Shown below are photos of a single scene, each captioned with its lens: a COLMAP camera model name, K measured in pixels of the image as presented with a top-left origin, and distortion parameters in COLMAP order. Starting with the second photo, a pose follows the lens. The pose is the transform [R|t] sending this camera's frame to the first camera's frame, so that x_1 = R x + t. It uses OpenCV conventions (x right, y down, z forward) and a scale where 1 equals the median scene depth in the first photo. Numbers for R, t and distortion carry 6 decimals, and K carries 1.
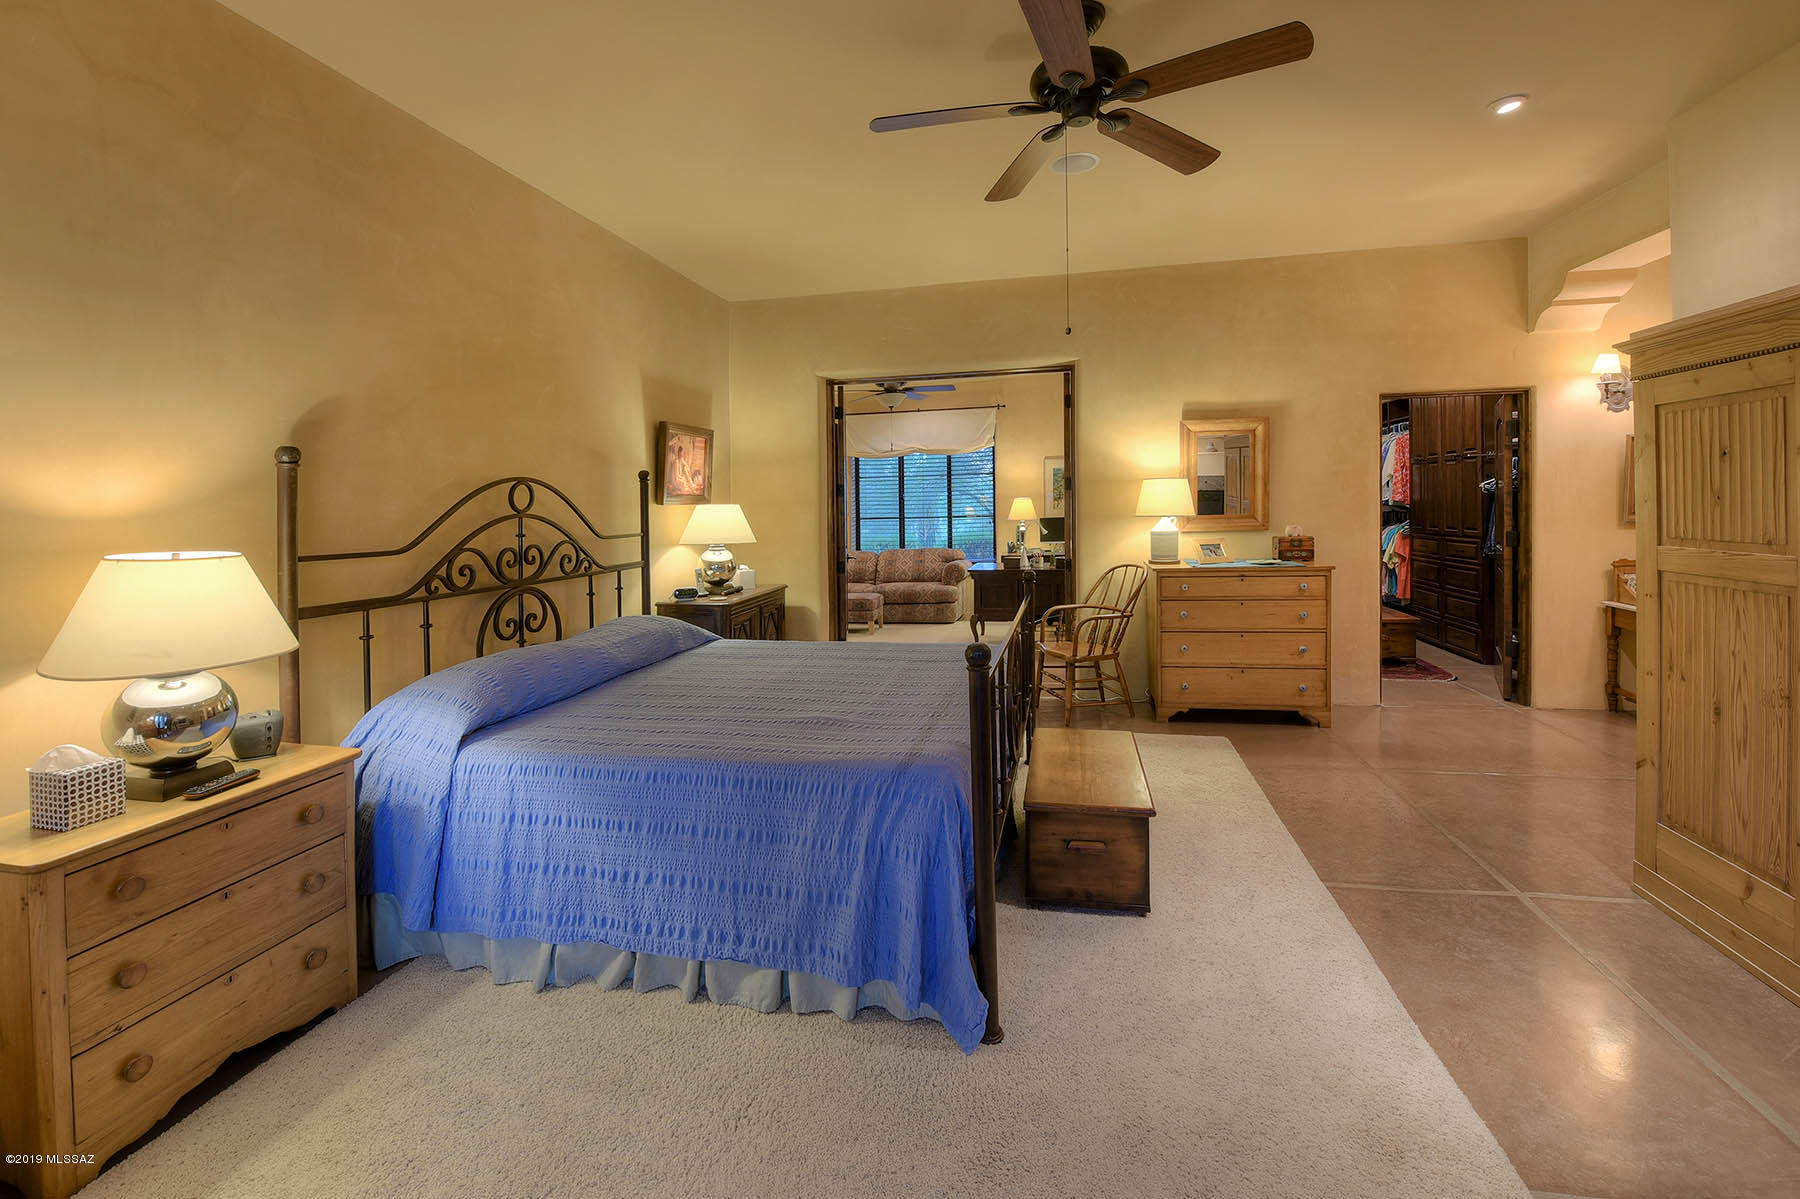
lens RADIAL K [[761.4, 0, 900.6], [0, 761.4, 508.4], [0, 0, 1]] dist [0.000449, -0.000127]
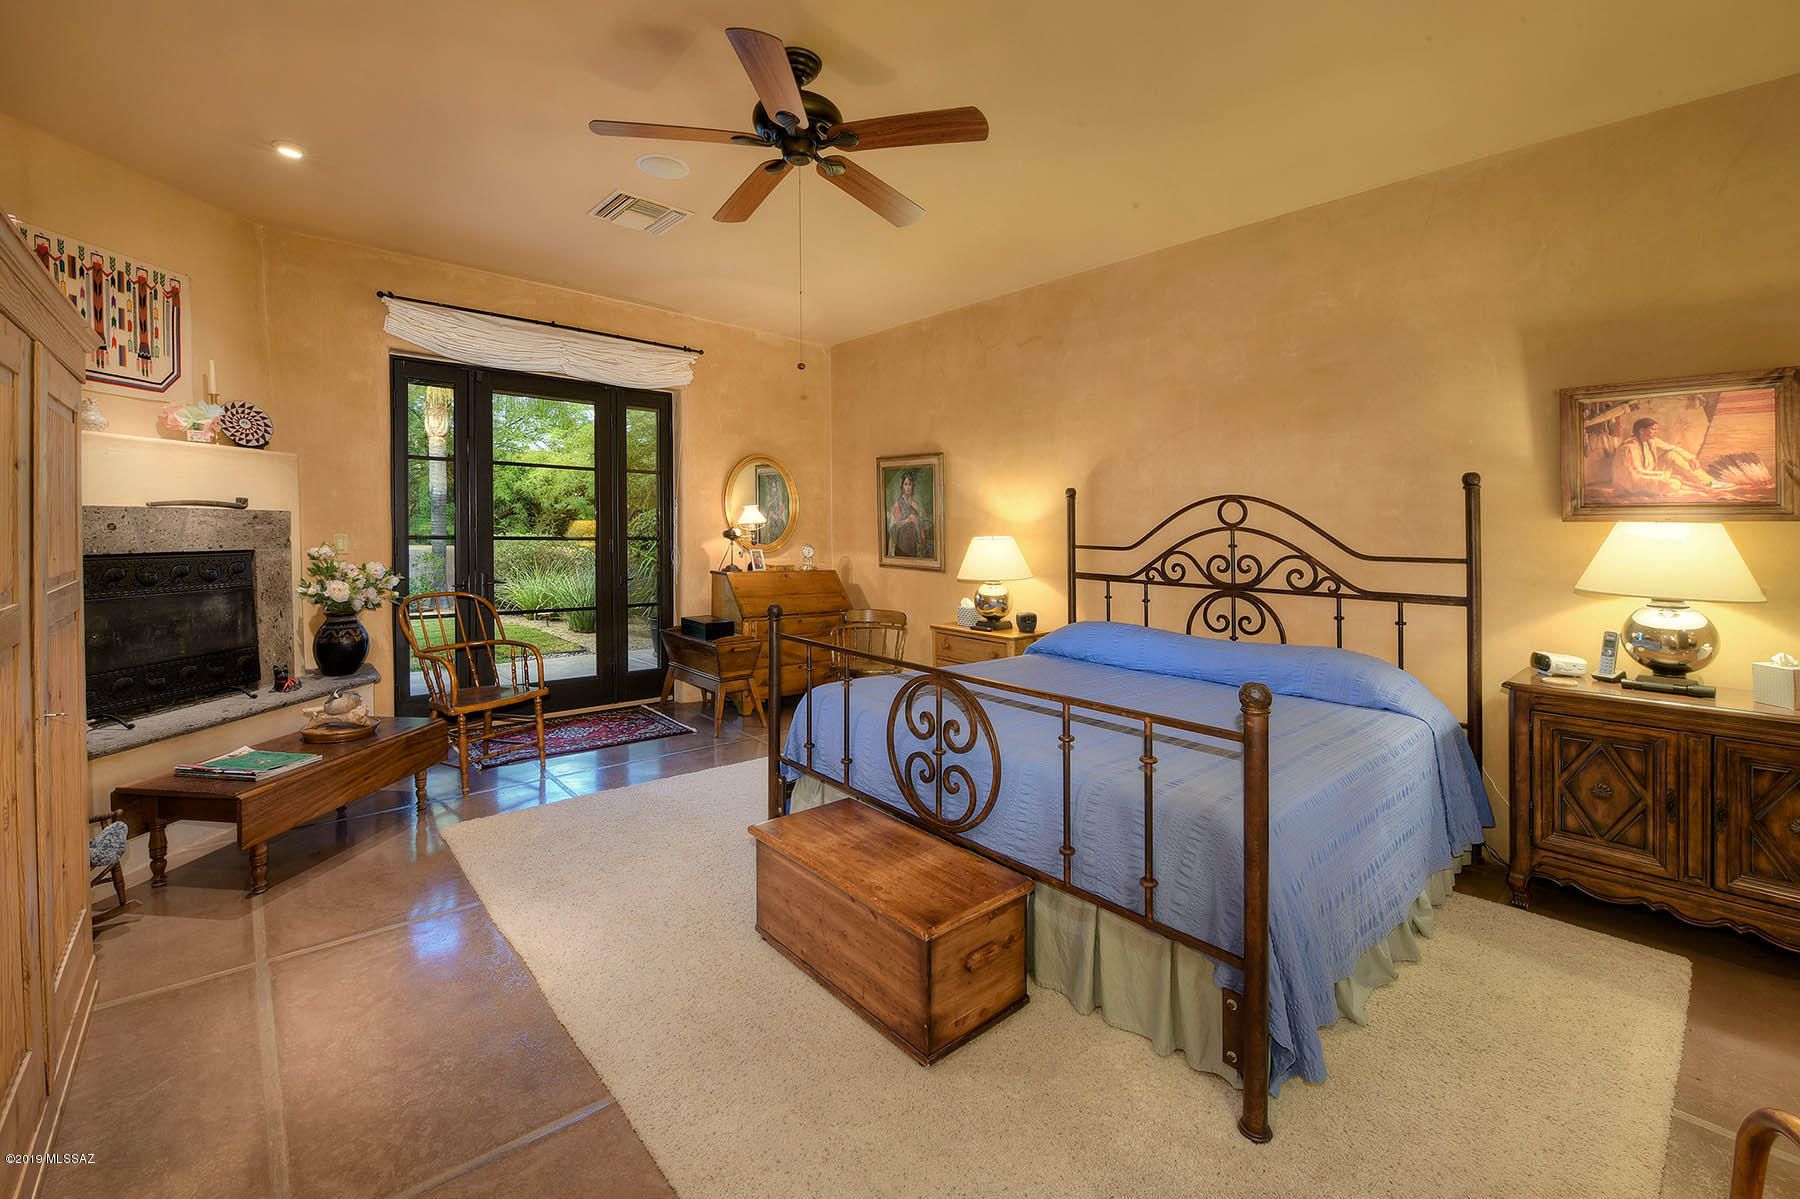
lens RADIAL K [[761.4, 0, 896.2], [0, 761.4, 597.8], [0, 0, 1]] dist [0.000449, -0.000127]
pose [[-0.597094, 0.084855, -0.797671, 0.744276], [-0.006564, 0.993839, 0.110636, -0.010742], [0.802144, 0.071296, -0.592859, 1.292229]]
